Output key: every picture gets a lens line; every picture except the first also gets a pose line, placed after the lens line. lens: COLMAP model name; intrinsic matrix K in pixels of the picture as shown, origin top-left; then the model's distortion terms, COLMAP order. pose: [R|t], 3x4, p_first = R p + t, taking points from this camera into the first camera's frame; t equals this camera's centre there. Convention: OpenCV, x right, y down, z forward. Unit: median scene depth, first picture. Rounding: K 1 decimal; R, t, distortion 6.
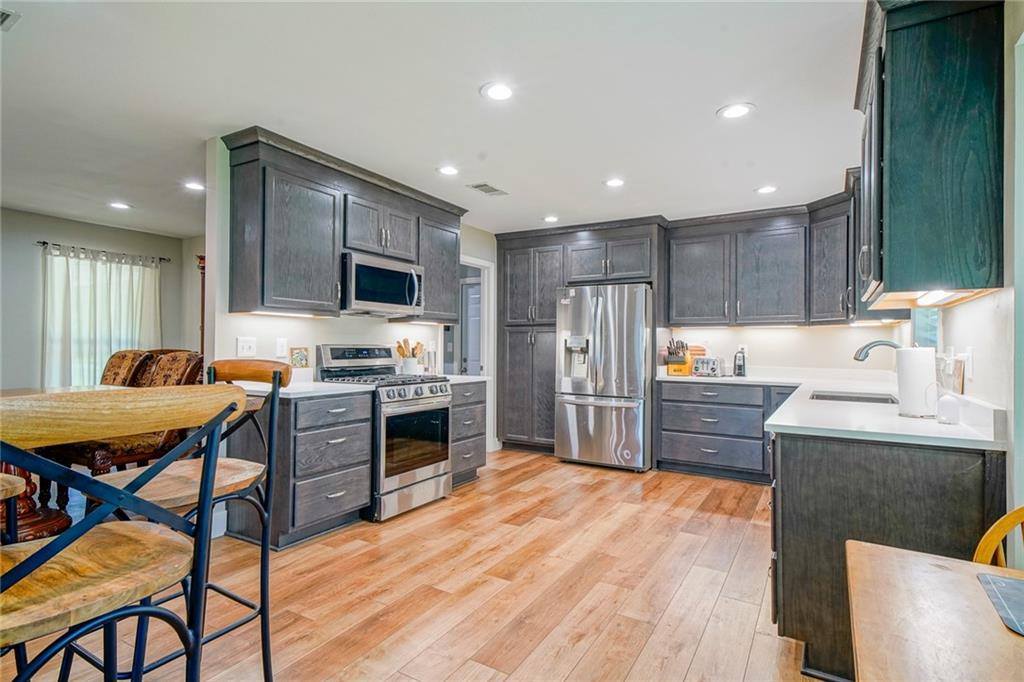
lens RADIAL K [[520.2, 0, 491.4], [0, 520.2, 344.0], [0, 0, 1]] dist [-0.008004, 0.008819]
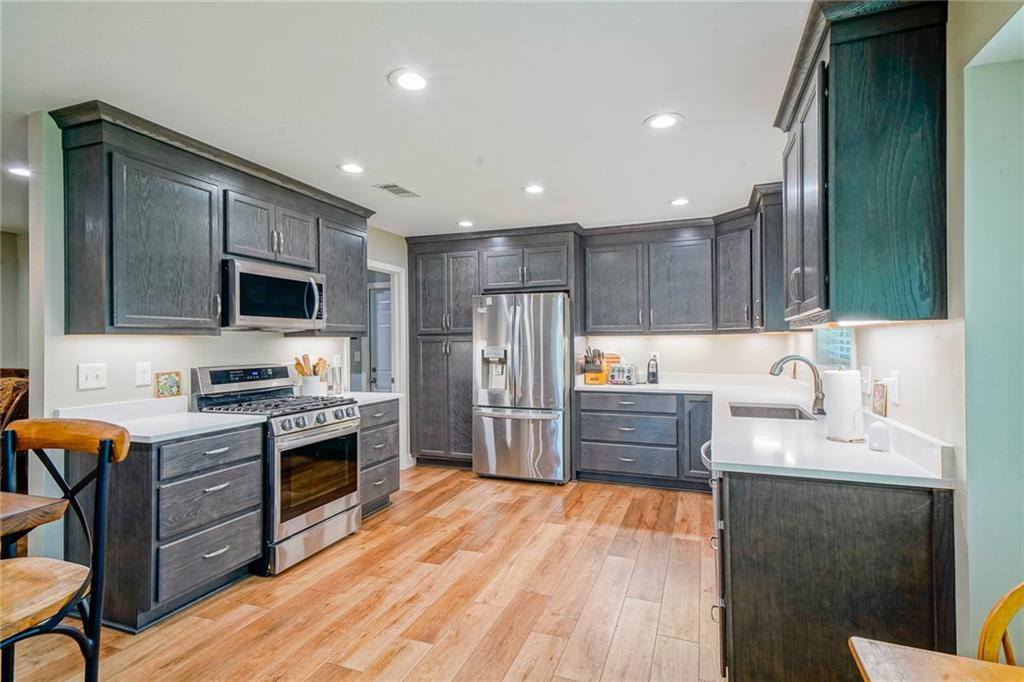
lens RADIAL K [[520.2, 0, 503.6], [0, 520.2, 340.4], [0, 0, 1]] dist [-0.008004, 0.008819]
pose [[0.981348, -0.015355, 0.191626, -0.003575], [0.016750, 0.999844, -0.005665, -0.036320], [-0.191509, 0.008769, 0.981452, 0.099880]]
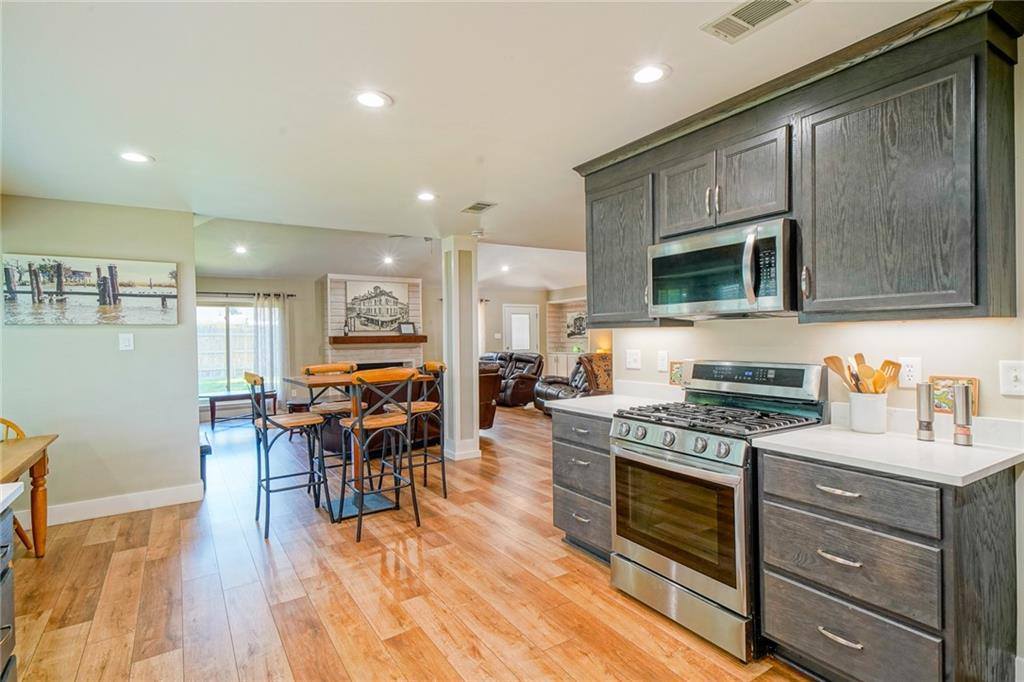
lens RADIAL K [[520.2, 0, 542.1], [0, 520.2, 345.3], [0, 0, 1]] dist [-0.008004, 0.008819]
pose [[-0.393597, 0.012856, -0.919193, 0.612016], [0.007023, 0.999915, 0.010978, -0.038294], [0.919256, -0.002135, -0.393654, 1.338186]]
